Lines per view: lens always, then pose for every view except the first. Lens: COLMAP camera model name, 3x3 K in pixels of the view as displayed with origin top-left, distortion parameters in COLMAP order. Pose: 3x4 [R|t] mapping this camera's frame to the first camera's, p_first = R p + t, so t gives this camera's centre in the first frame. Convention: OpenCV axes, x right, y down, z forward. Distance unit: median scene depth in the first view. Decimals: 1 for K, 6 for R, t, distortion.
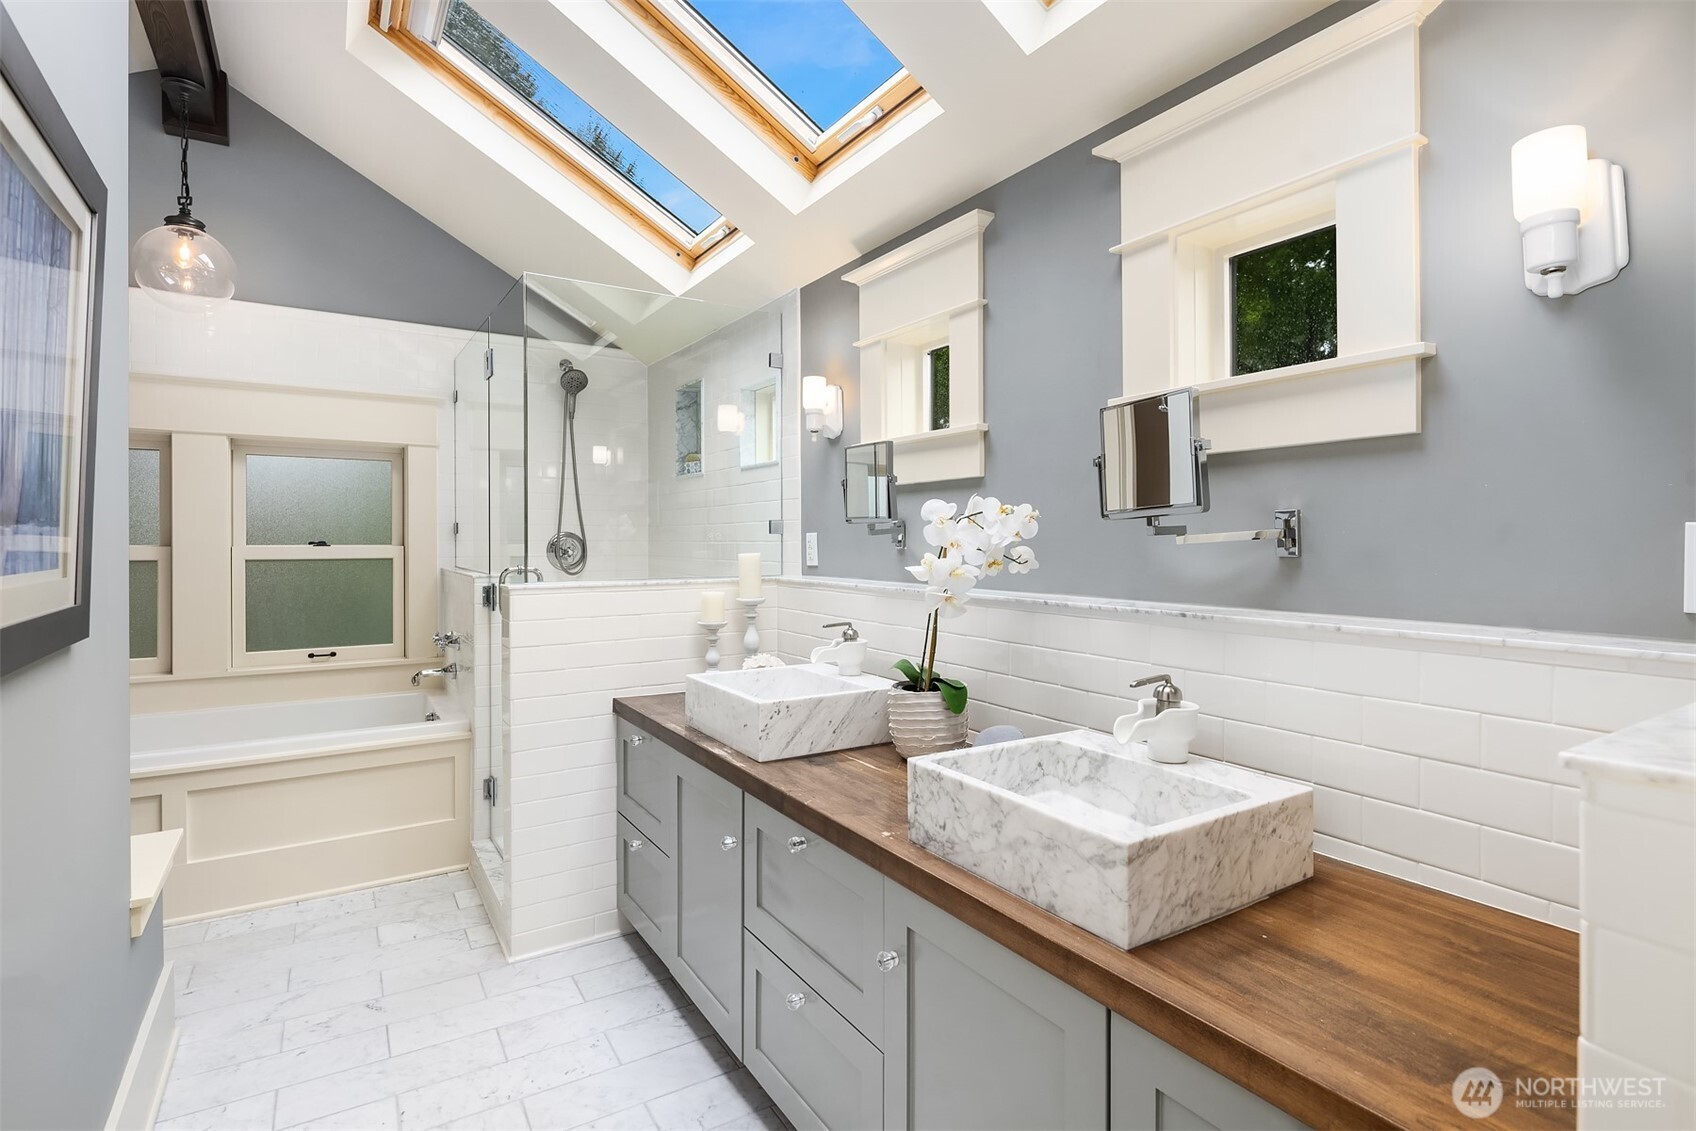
lens RADIAL K [[851.2, 0, 848.0], [0, 851.2, 565.5], [0, 0, 1]] dist [0.024409, -0.027492]
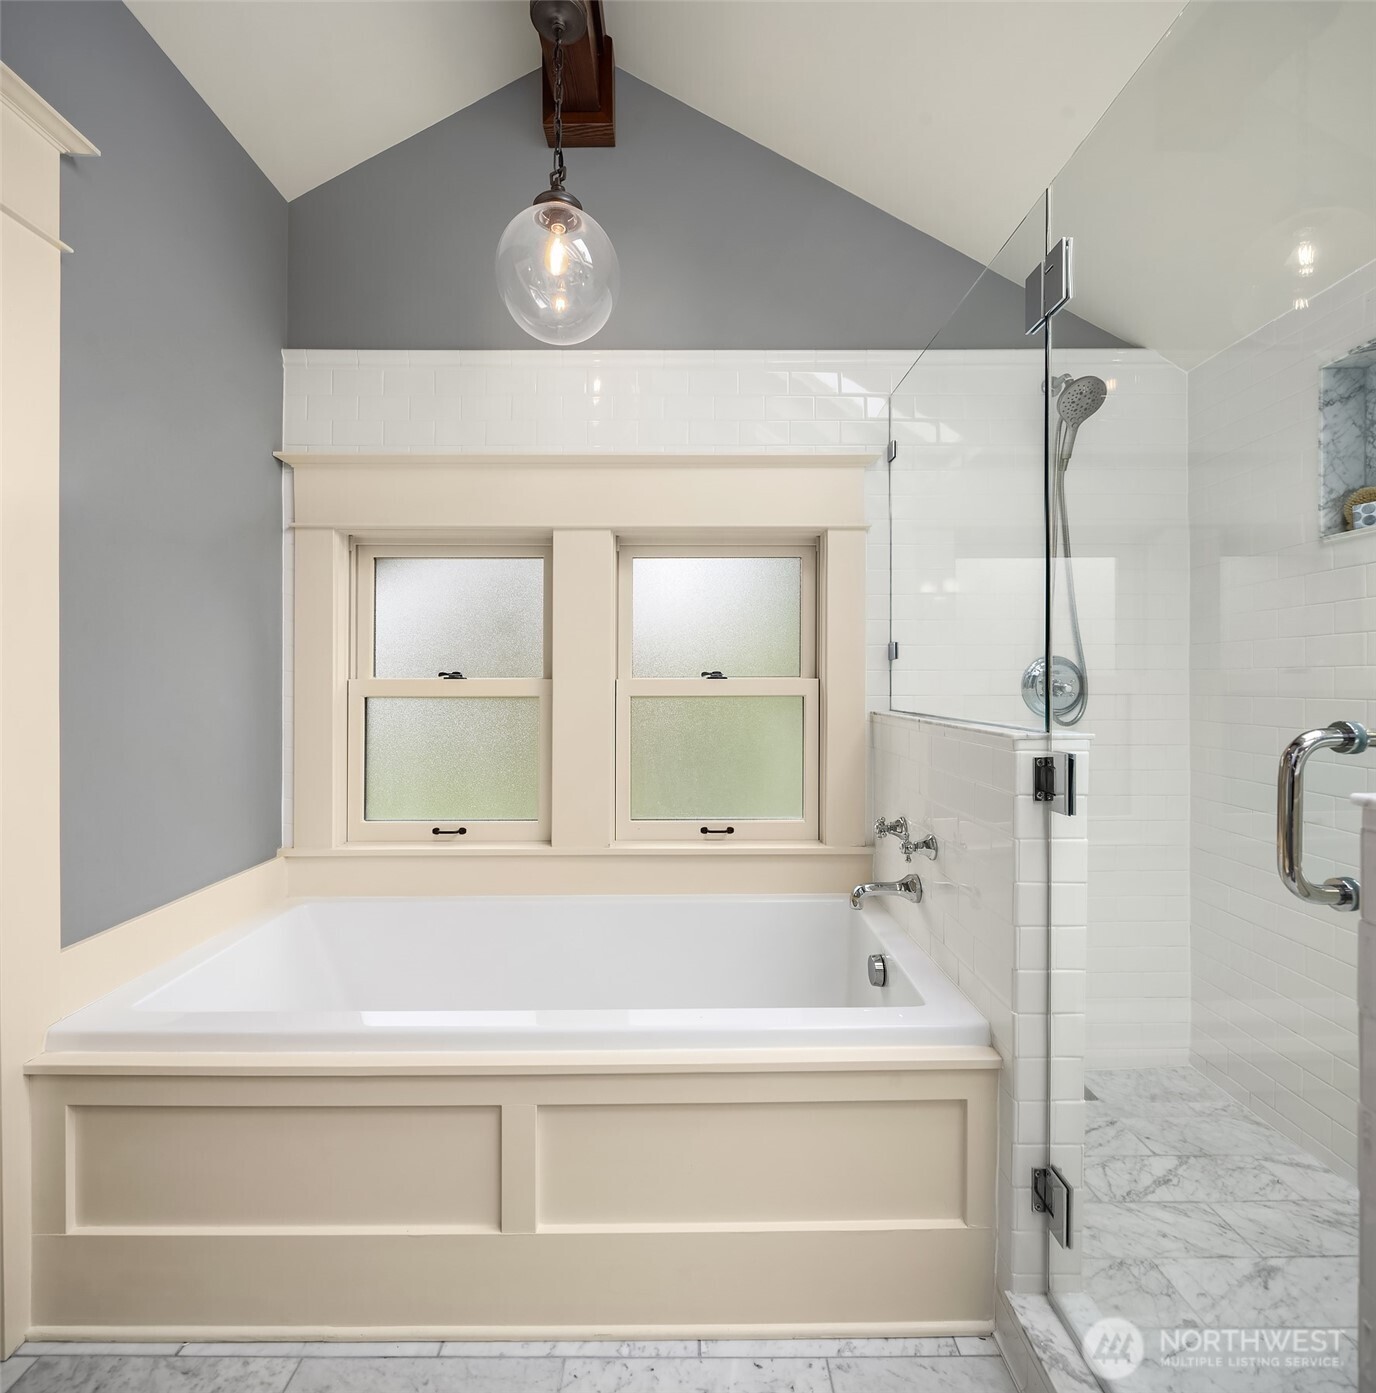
lens RADIAL K [[834.3, 0, 688.0], [0, 834.3, 696.5], [0, 0, 1]] dist [-0.001433, -0.000450]
pose [[0.850431, 0.004356, -0.526069, -0.291557], [-0.008127, 0.999955, -0.004857, -0.004761], [0.526024, 0.008406, 0.850428, 0.426057]]
